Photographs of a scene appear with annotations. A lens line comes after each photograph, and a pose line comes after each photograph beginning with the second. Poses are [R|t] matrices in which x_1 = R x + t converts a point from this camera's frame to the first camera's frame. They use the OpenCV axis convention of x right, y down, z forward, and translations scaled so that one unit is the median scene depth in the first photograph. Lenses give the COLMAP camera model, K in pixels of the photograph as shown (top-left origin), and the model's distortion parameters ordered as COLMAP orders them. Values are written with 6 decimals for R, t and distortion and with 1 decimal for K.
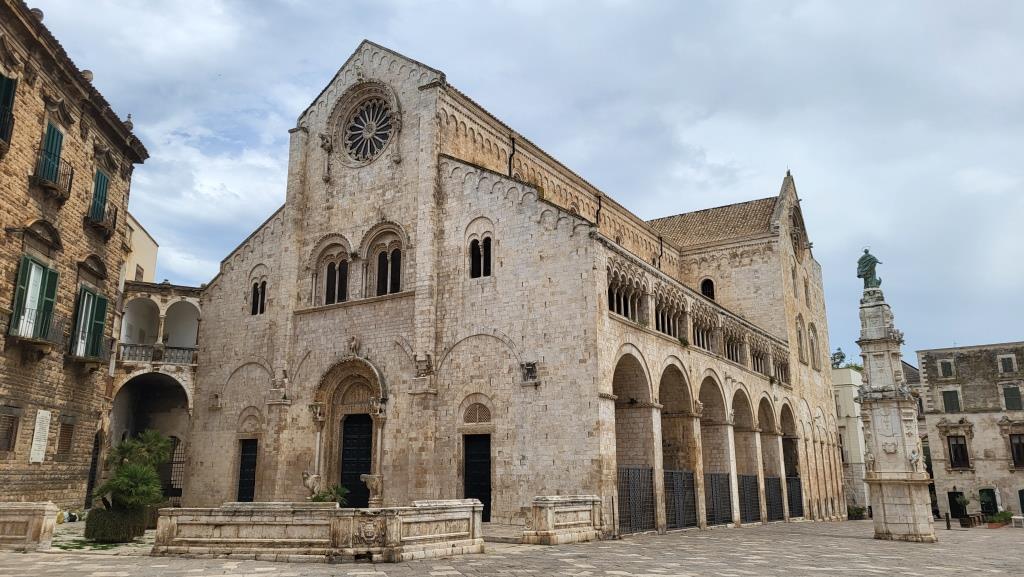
lens RADIAL K [[771.5, 0, 504.6], [0, 771.5, 282.4], [0, 0, 1]] dist [0.060356, -0.036529]
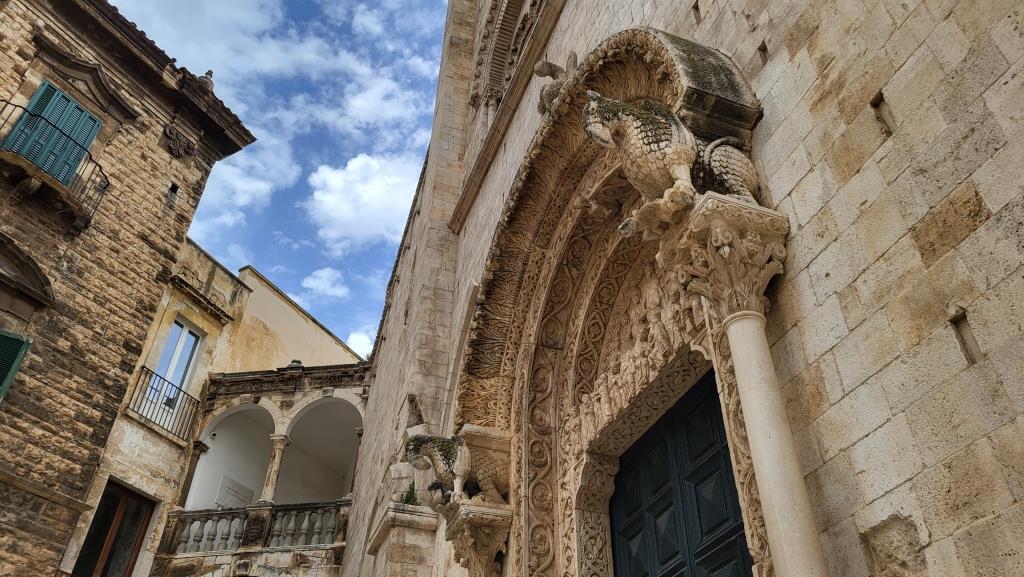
lens RADIAL K [[781.3, 0, 523.3], [0, 781.3, 267.6], [0, 0, 1]] dist [0.039678, -0.006596]
pose [[0.801213, -0.386903, -0.456468, -0.124977], [0.145994, 0.866184, -0.477924, 0.209003], [0.580296, 0.316278, 0.750483, 0.836570]]
